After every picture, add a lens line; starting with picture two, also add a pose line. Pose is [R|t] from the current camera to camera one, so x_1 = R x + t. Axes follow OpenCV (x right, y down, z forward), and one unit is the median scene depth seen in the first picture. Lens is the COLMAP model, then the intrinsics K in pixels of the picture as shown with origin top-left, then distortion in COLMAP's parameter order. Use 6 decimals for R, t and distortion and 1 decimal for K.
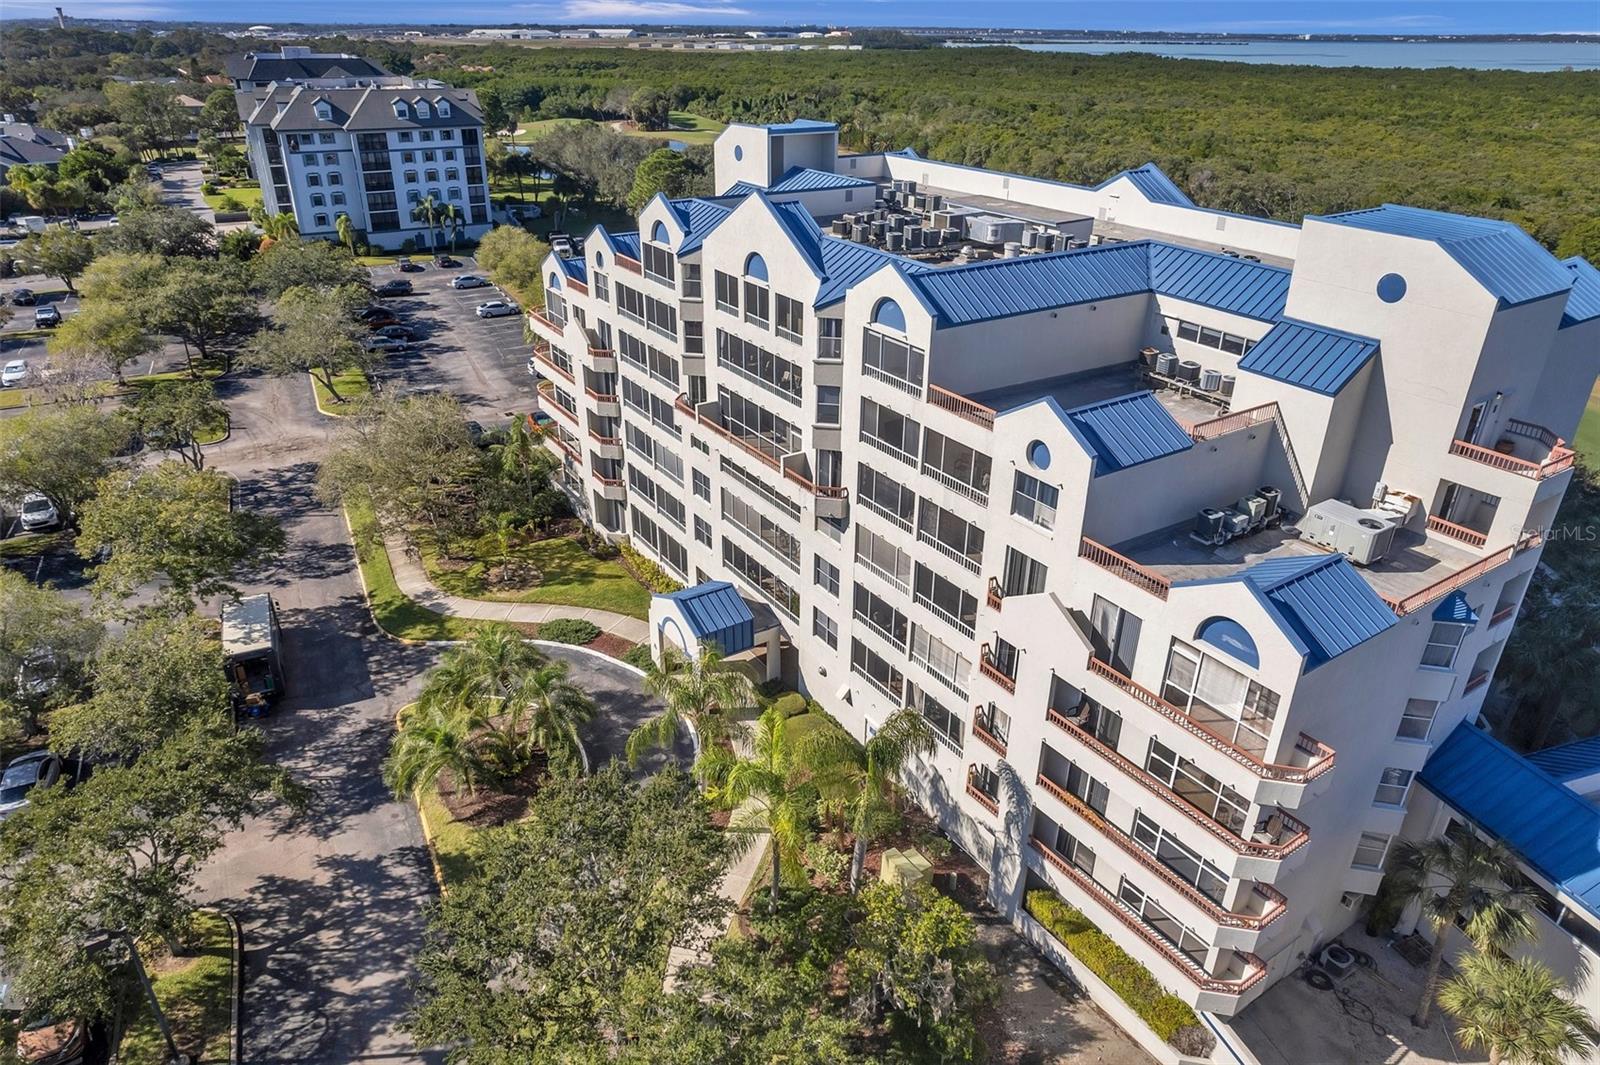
lens RADIAL K [[1014.6, 0, 800.0], [0, 1014.6, 532.5], [0, 0, 1]] dist [0.001992, -0.093358]
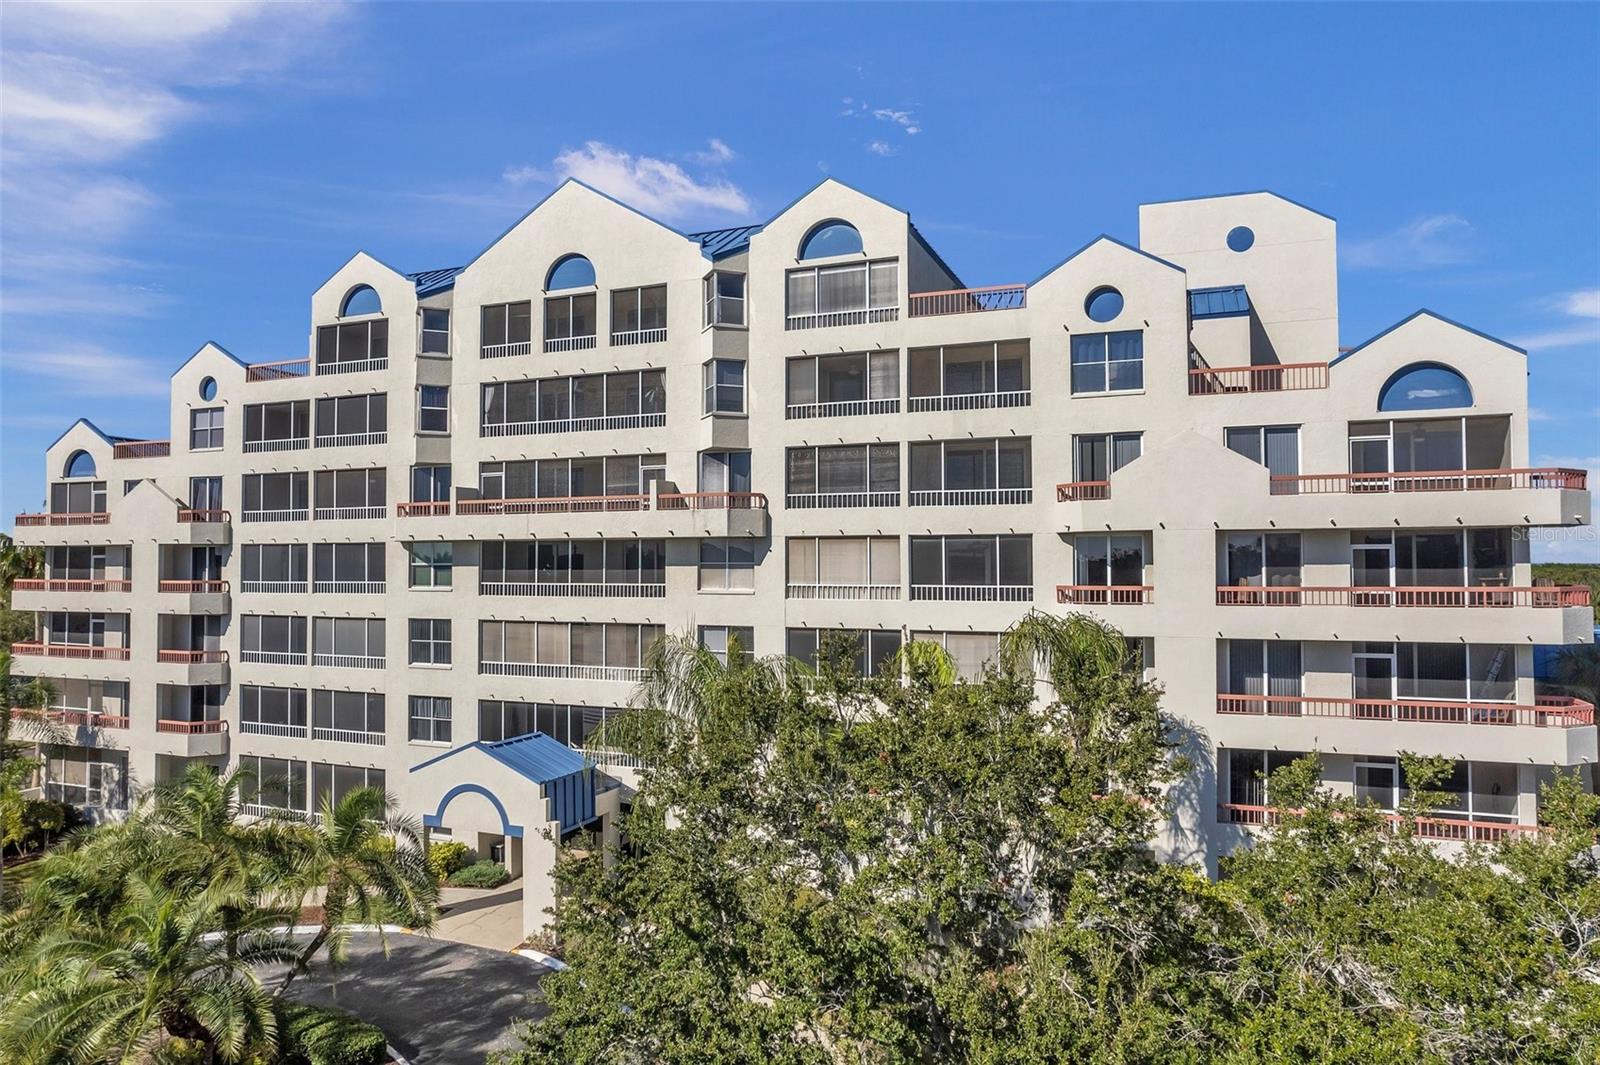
lens RADIAL K [[1014.6, 0, 800.0], [0, 1014.6, 532.5], [0, 0, 1]] dist [0.001992, -0.093358]
pose [[0.813779, 0.016396, 0.580943, -0.366143], [0.269485, 0.874999, -0.402187, 0.288026], [-0.514918, 0.483847, 0.707638, 0.475646]]
